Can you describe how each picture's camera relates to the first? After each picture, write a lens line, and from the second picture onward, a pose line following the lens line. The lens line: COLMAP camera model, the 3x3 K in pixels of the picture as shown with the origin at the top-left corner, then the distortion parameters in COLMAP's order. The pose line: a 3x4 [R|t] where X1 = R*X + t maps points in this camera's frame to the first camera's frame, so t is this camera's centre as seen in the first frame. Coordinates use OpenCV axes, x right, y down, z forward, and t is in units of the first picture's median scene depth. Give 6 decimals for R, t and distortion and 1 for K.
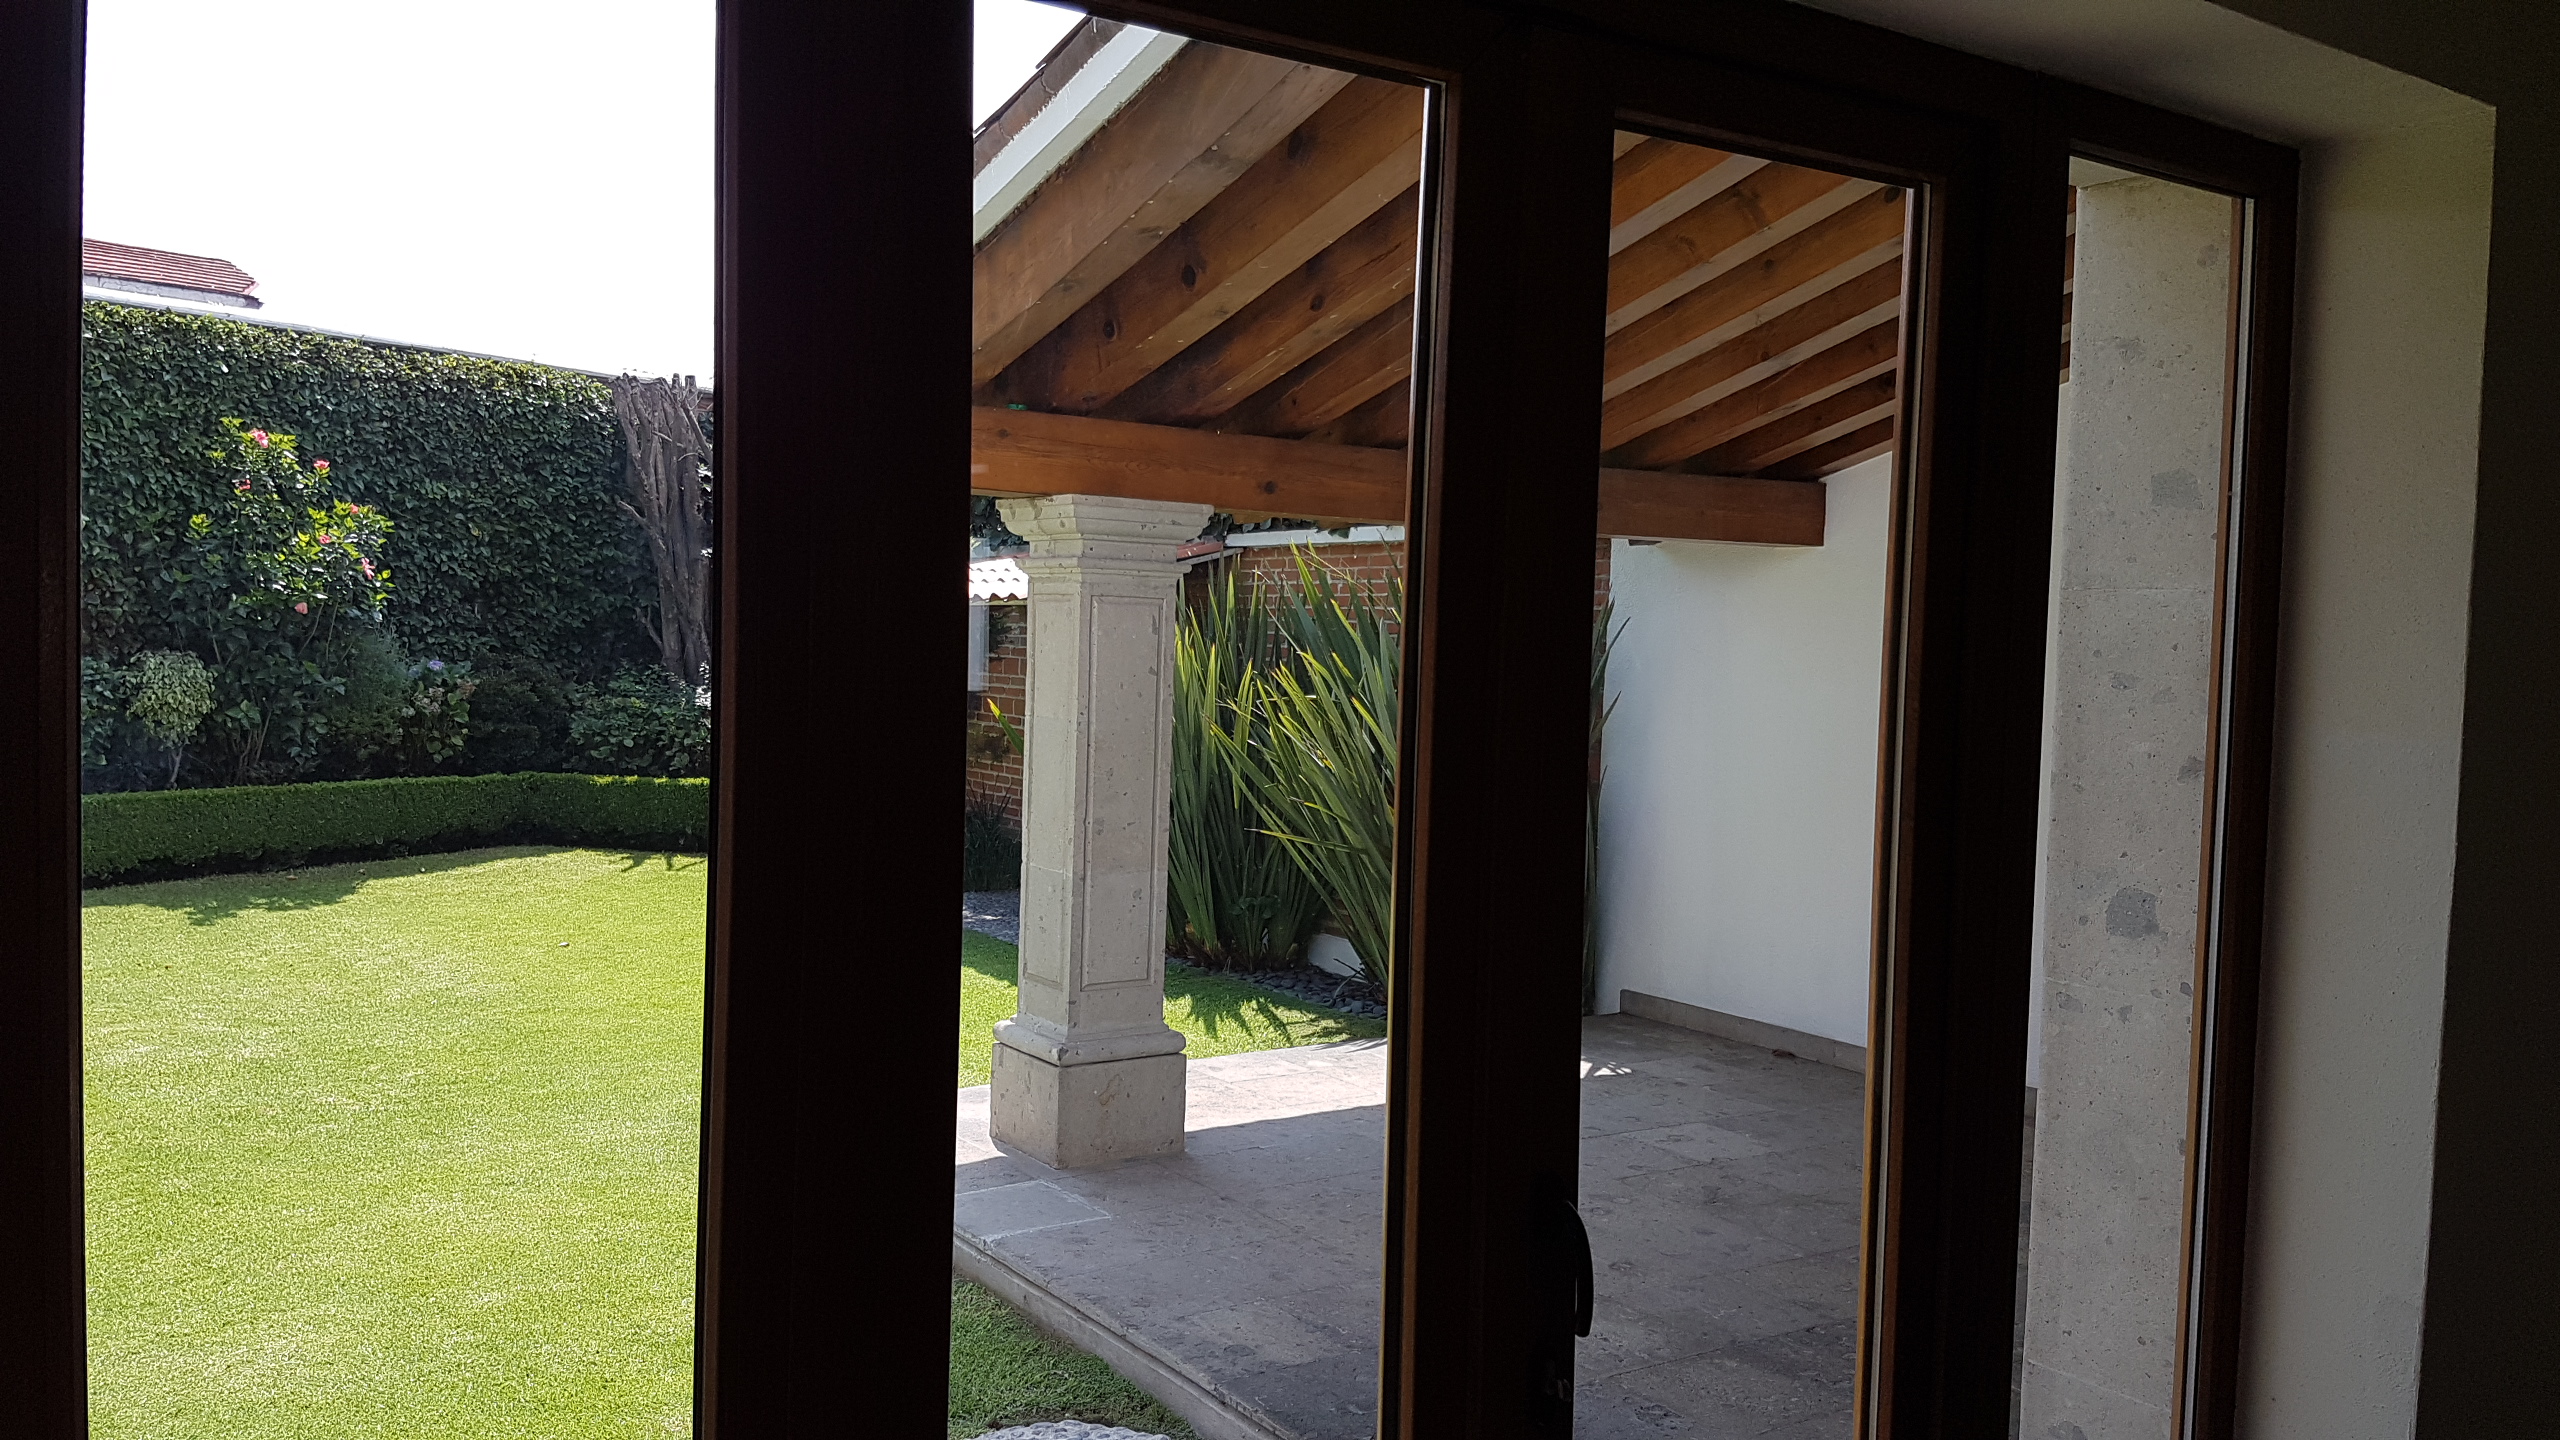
lens RADIAL K [[1977.6, 0, 1276.3], [0, 1977.6, 734.1], [0, 0, 1]] dist [0.039014, -0.069438]
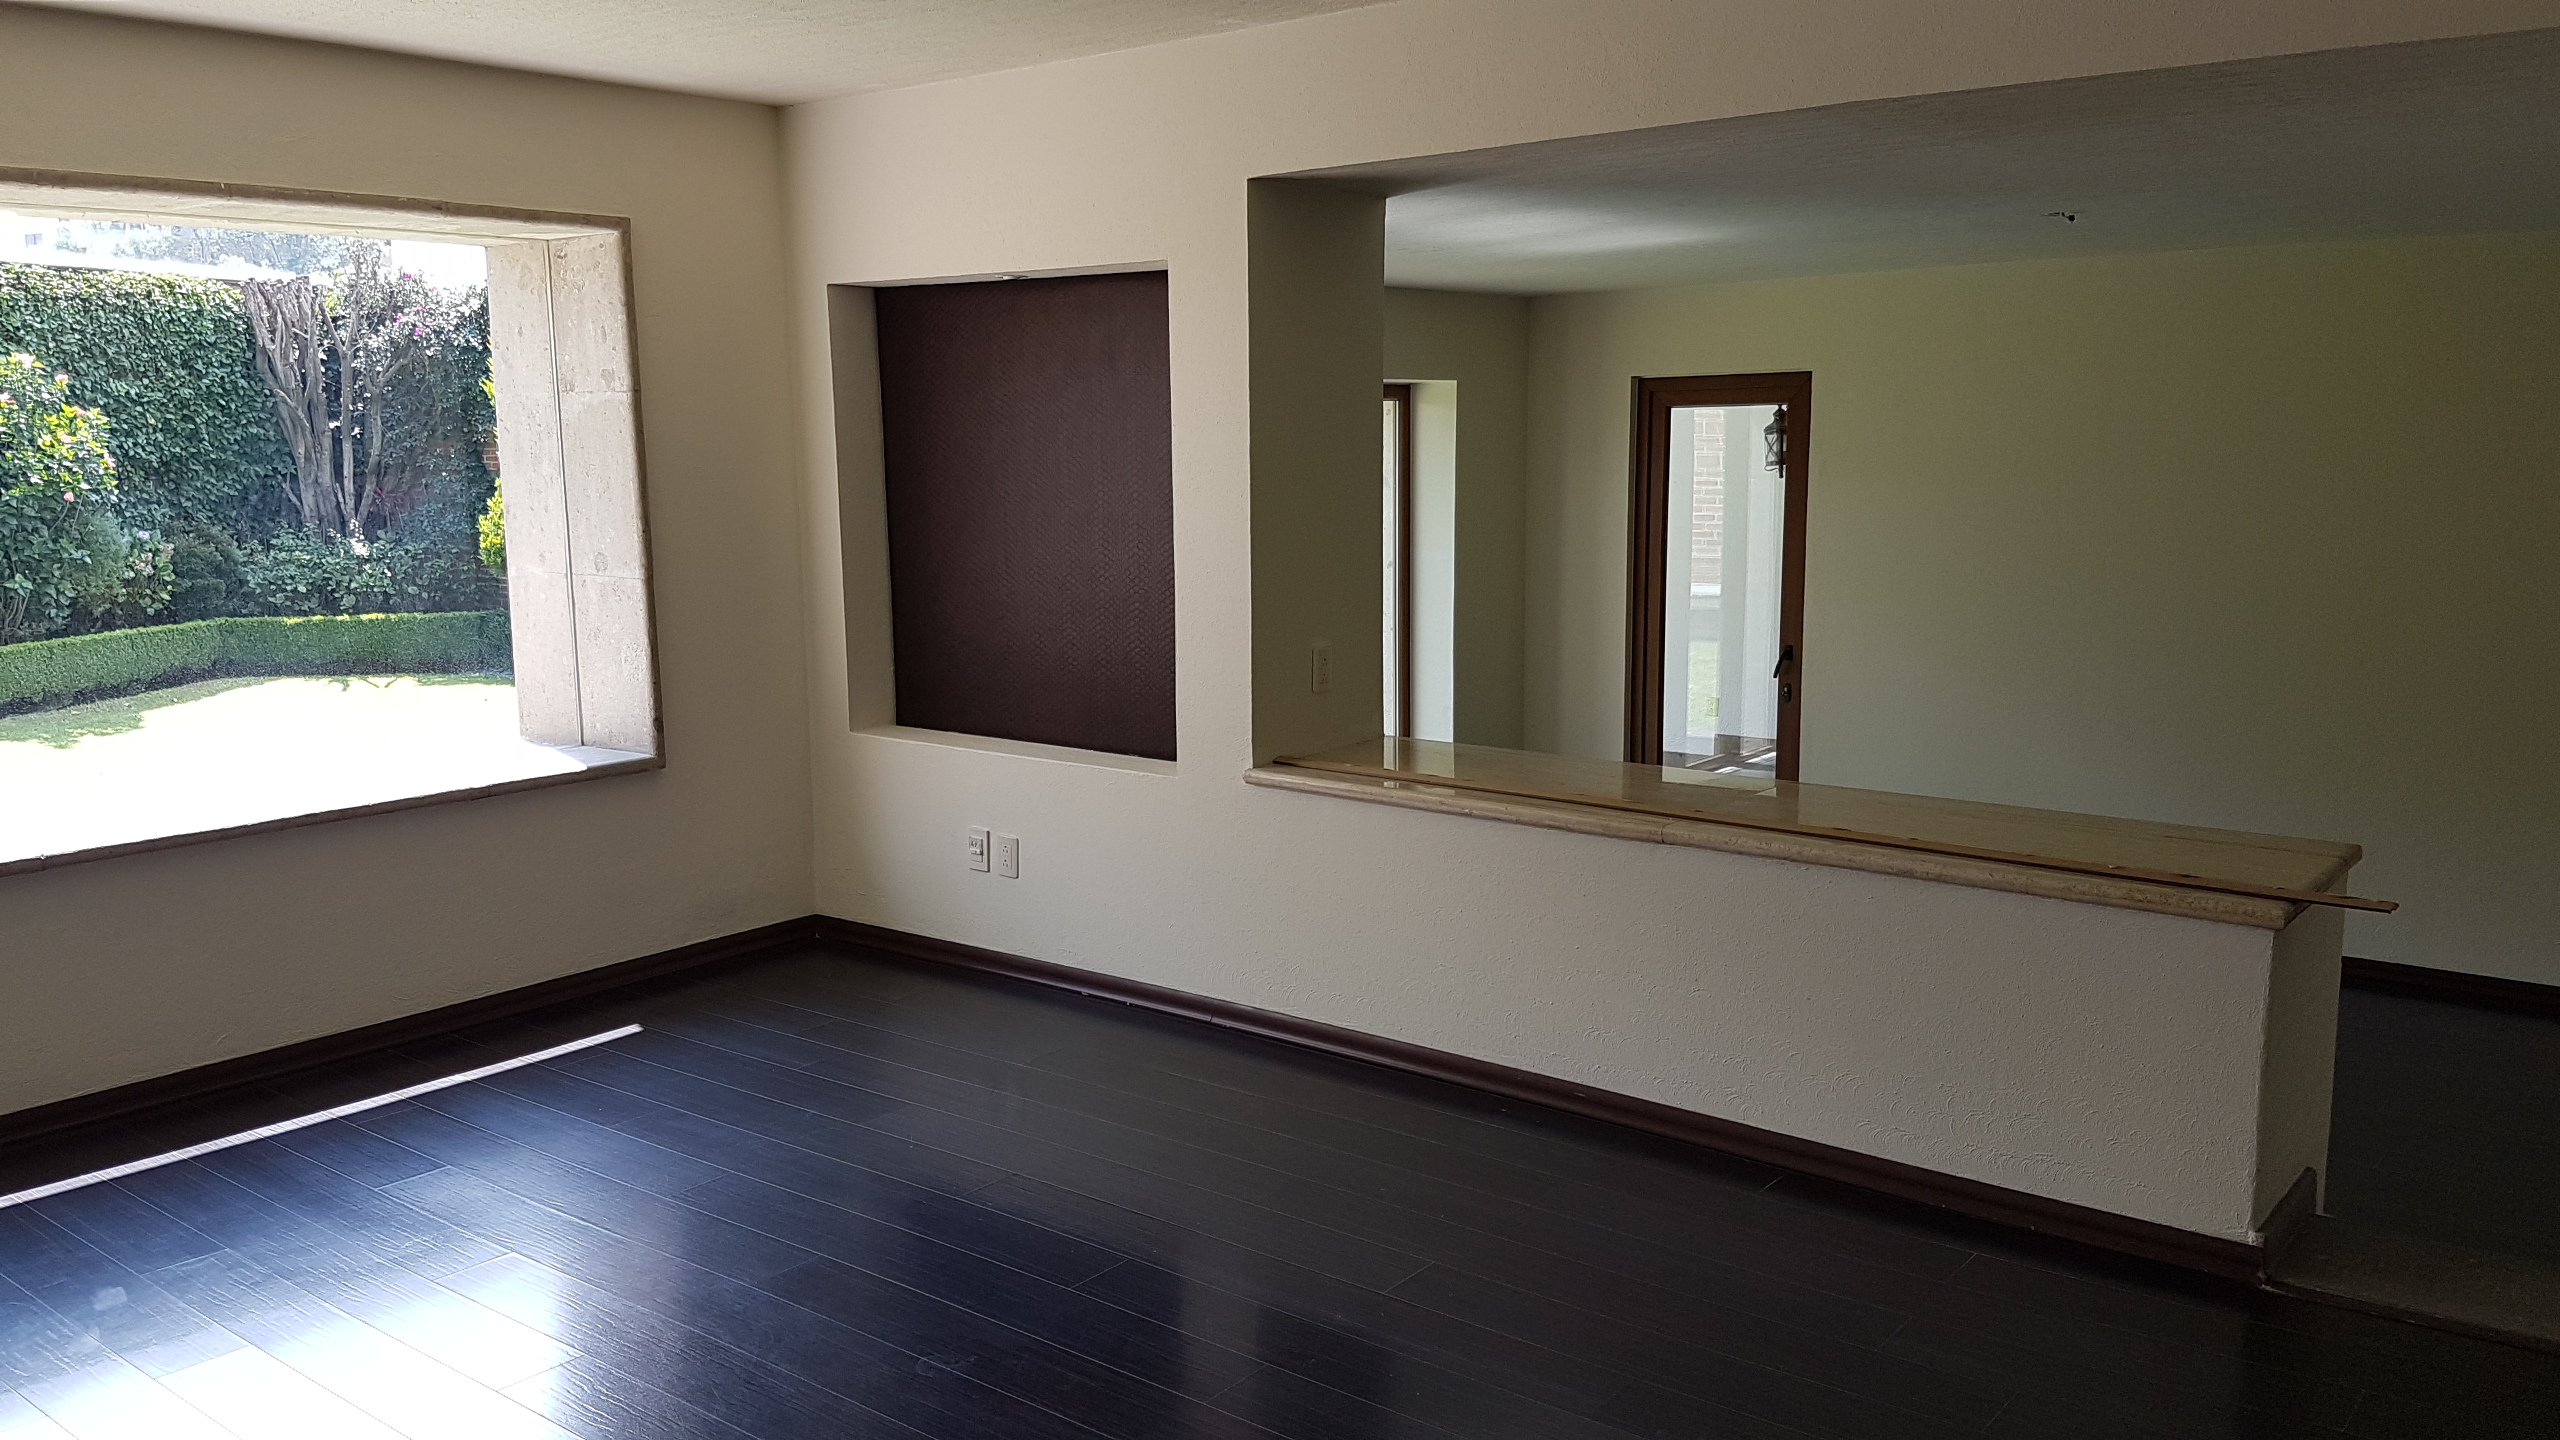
lens RADIAL K [[1977.6, 0, 1280.2], [0, 1977.6, 721.5], [0, 0, 1]] dist [0.039014, -0.069438]
pose [[0.952970, -0.082365, 0.291656, -0.121855], [0.053047, 0.992837, 0.107055, -0.014298], [-0.298385, -0.086549, 0.950513, -0.365423]]
